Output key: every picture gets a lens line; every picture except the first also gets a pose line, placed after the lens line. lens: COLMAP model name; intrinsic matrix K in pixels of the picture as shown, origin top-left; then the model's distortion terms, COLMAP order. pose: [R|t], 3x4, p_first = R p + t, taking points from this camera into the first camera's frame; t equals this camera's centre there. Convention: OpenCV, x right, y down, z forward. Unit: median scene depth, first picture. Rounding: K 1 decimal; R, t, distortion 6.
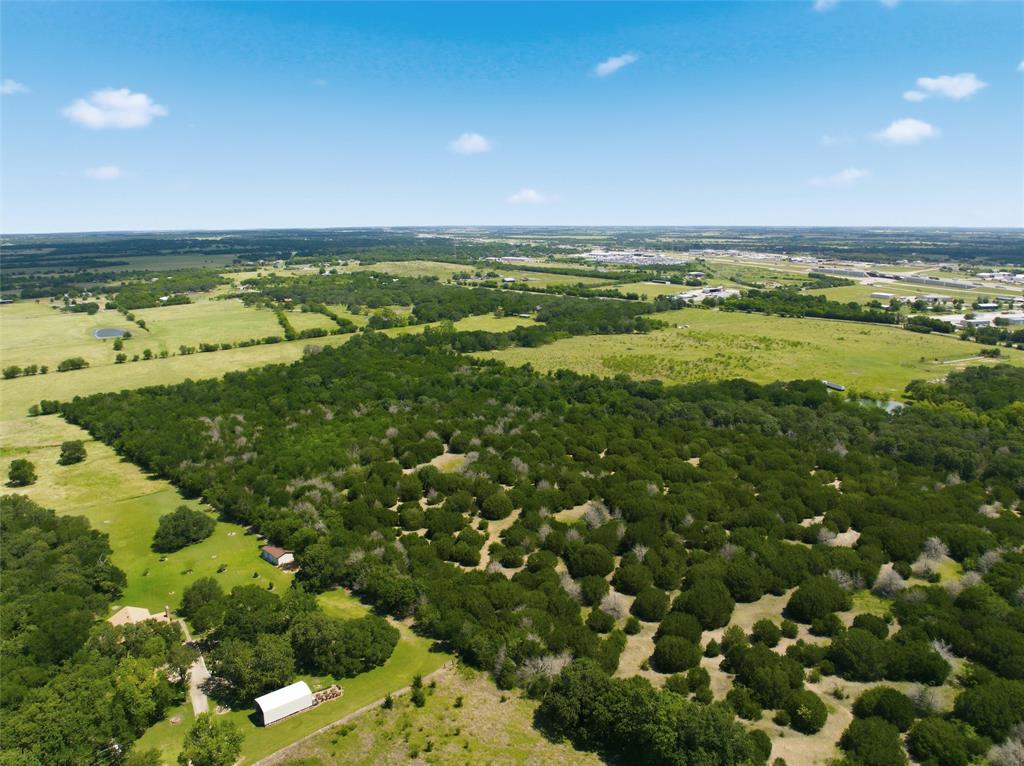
lens RADIAL K [[718.4, 0, 512.0], [0, 718.4, 383.0], [0, 0, 1]] dist [-0.032327, -0.007544]
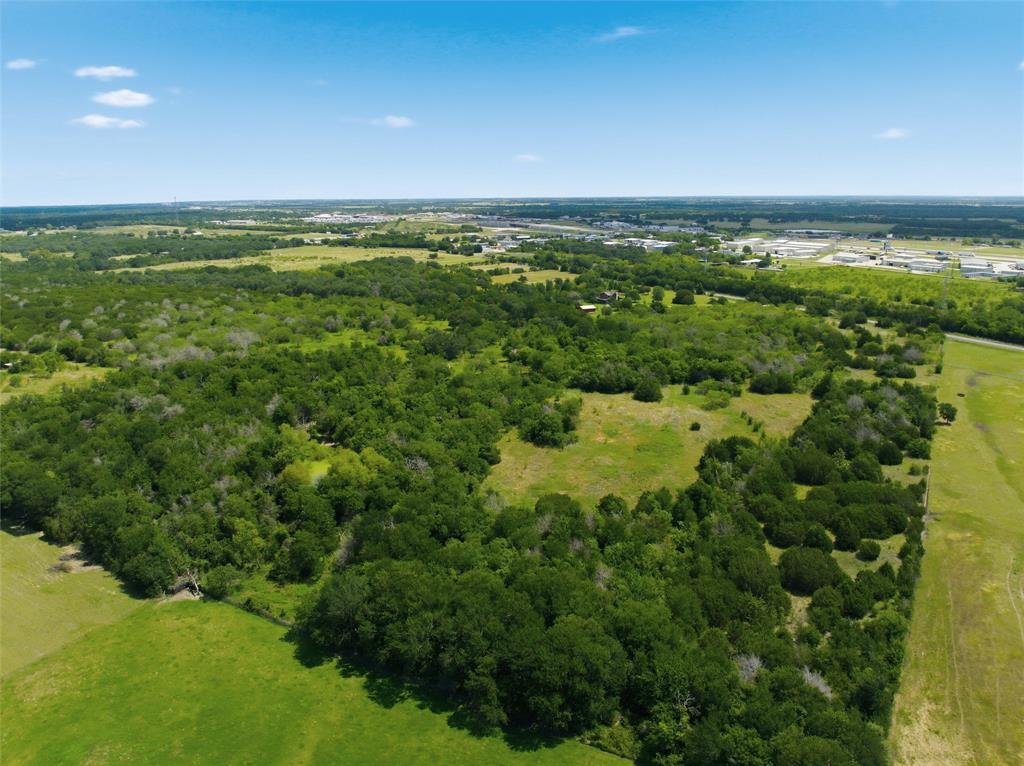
lens RADIAL K [[718.4, 0, 512.0], [0, 718.4, 383.0], [0, 0, 1]] dist [-0.032327, -0.007544]
pose [[0.967509, -0.066671, 0.243887, 0.259910], [0.058205, 0.997431, 0.041765, 0.108451], [-0.246045, -0.026212, 0.968904, -0.357389]]
